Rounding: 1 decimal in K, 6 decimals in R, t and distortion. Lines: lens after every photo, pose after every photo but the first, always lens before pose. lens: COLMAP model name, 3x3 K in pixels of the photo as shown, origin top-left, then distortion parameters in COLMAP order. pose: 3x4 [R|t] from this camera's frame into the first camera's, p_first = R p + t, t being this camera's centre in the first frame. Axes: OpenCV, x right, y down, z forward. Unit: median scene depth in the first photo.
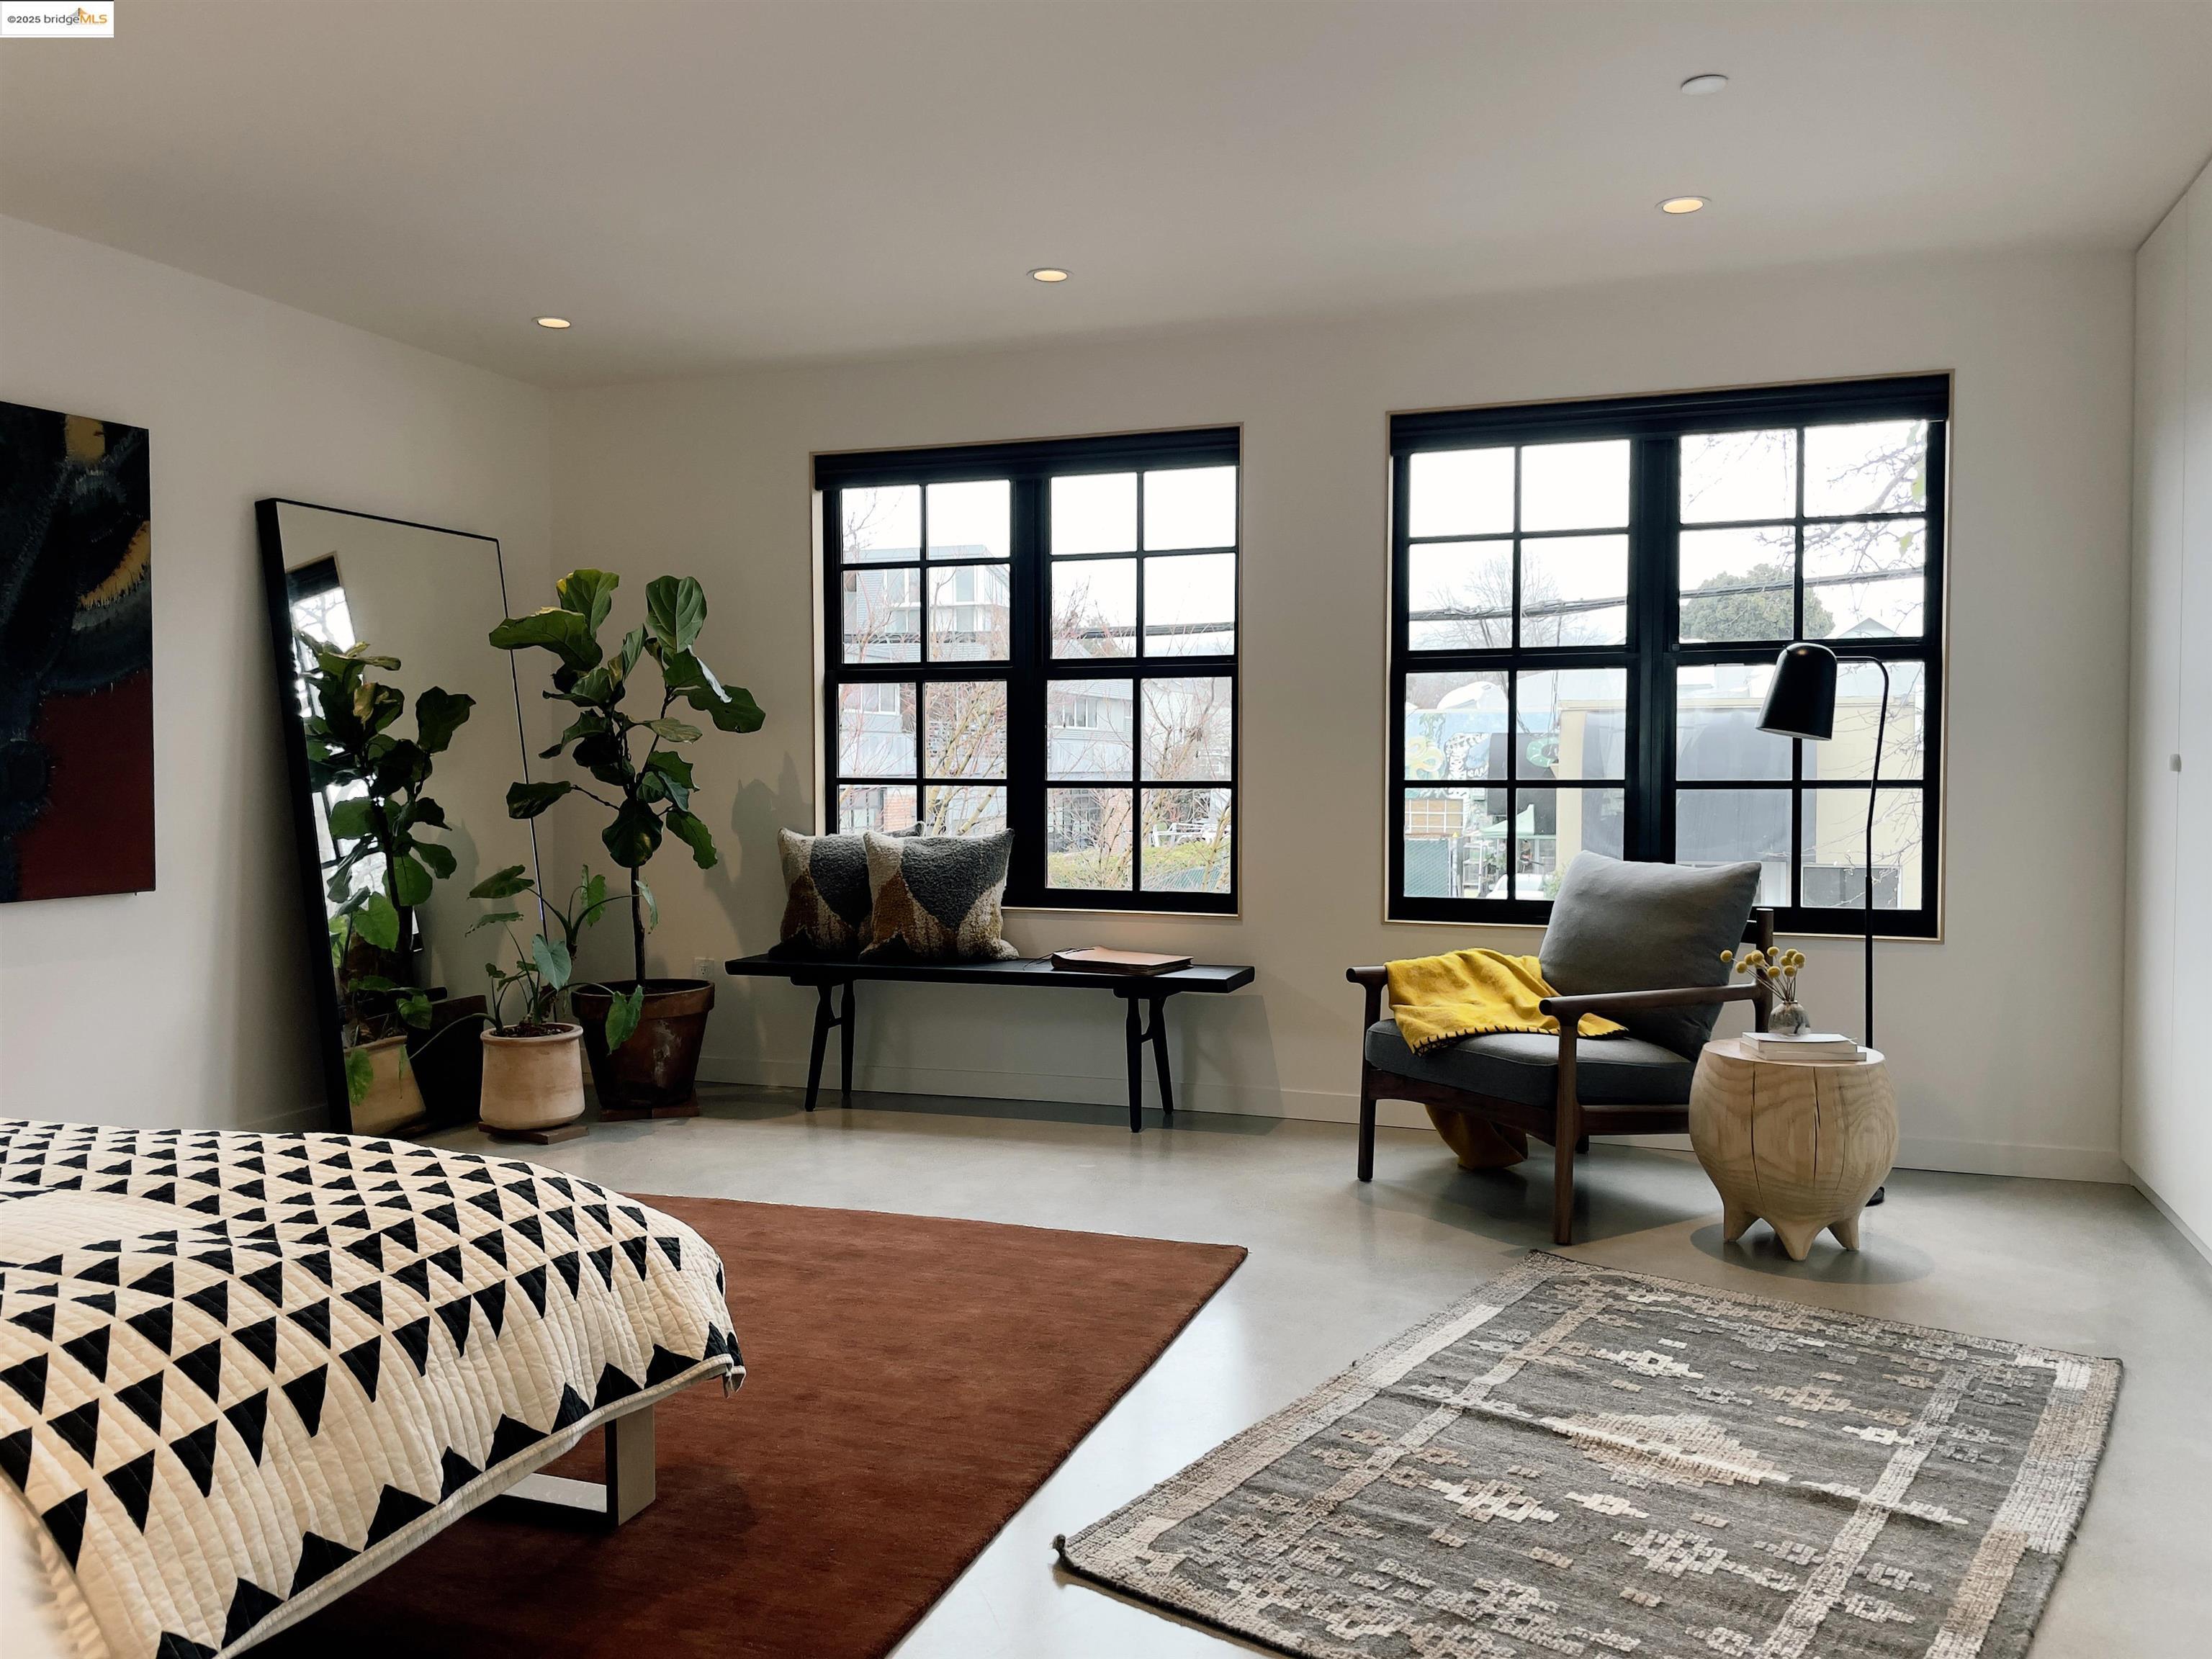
lens RADIAL K [[1734.1, 0, 1104.6], [0, 1734.1, 827.8], [0, 0, 1]] dist [0.044075, -0.084978]
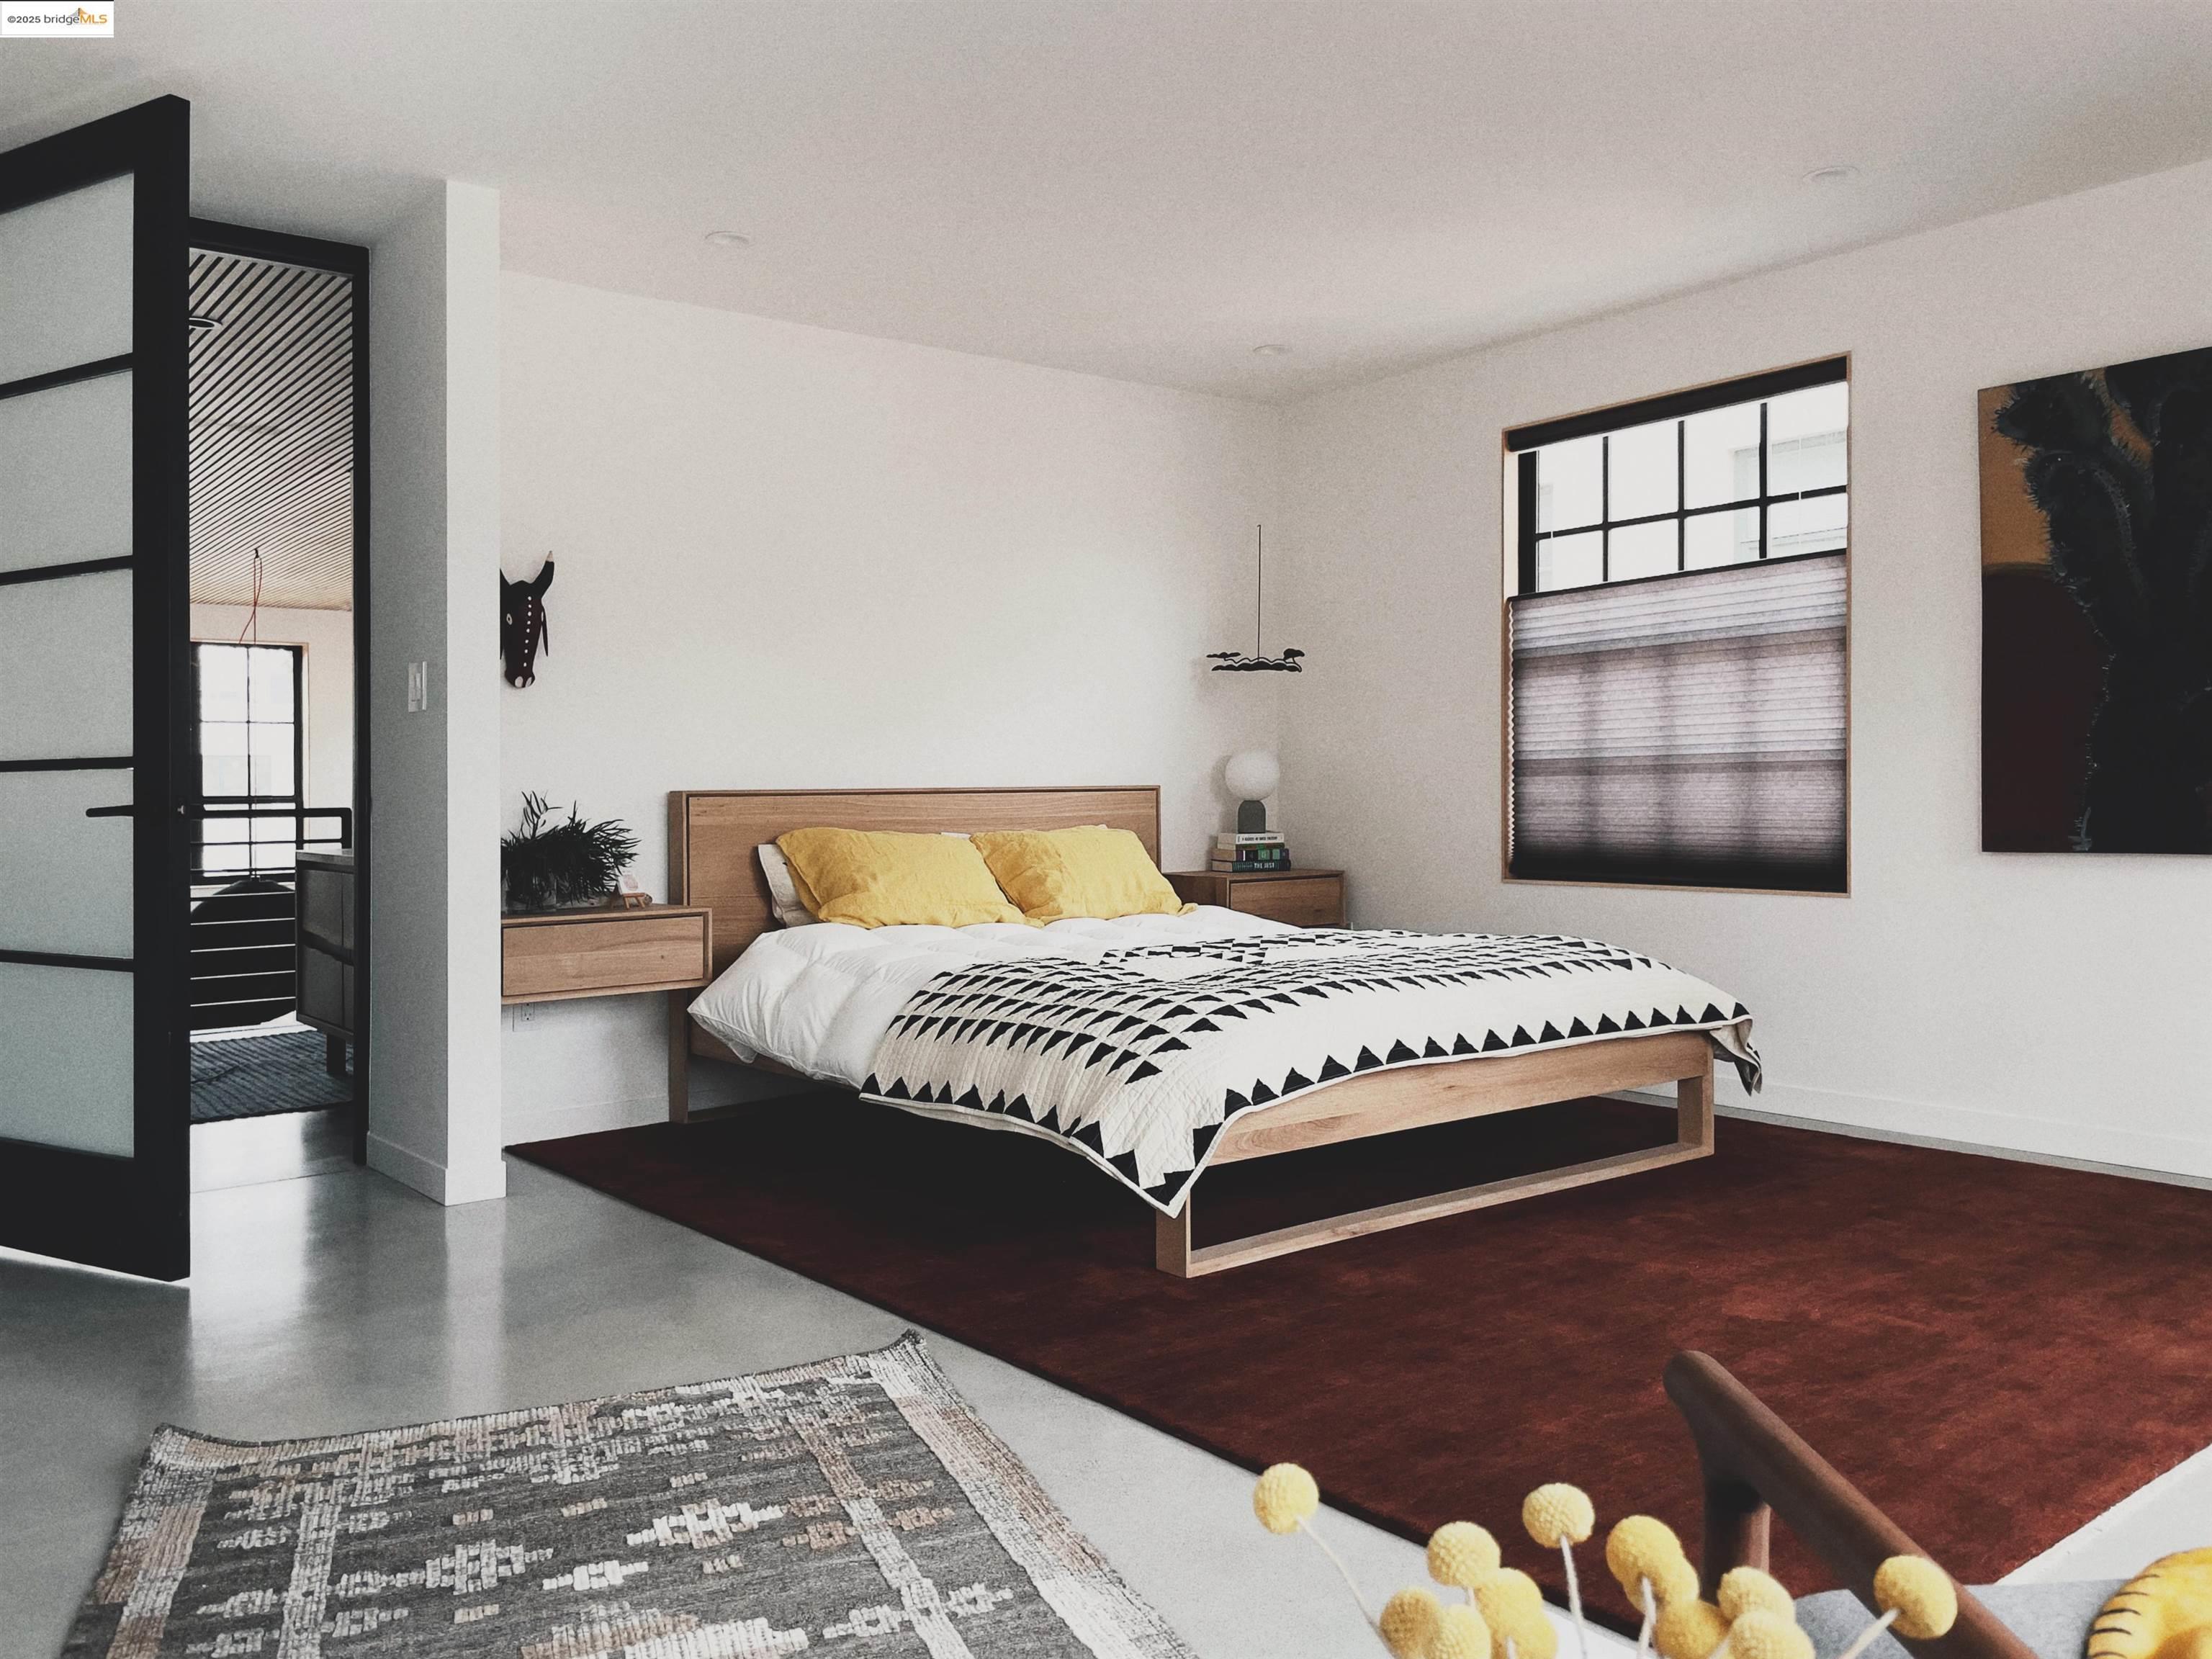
lens RADIAL K [[1734.1, 0, 1110.6], [0, 1734.1, 821.7], [0, 0, 1]] dist [0.044075, -0.084978]
pose [[-0.543626, 0.025627, -0.838937, 0.895746], [-0.019357, 0.998885, 0.043056, -0.001401], [0.839105, 0.039645, -0.542523, 1.757190]]
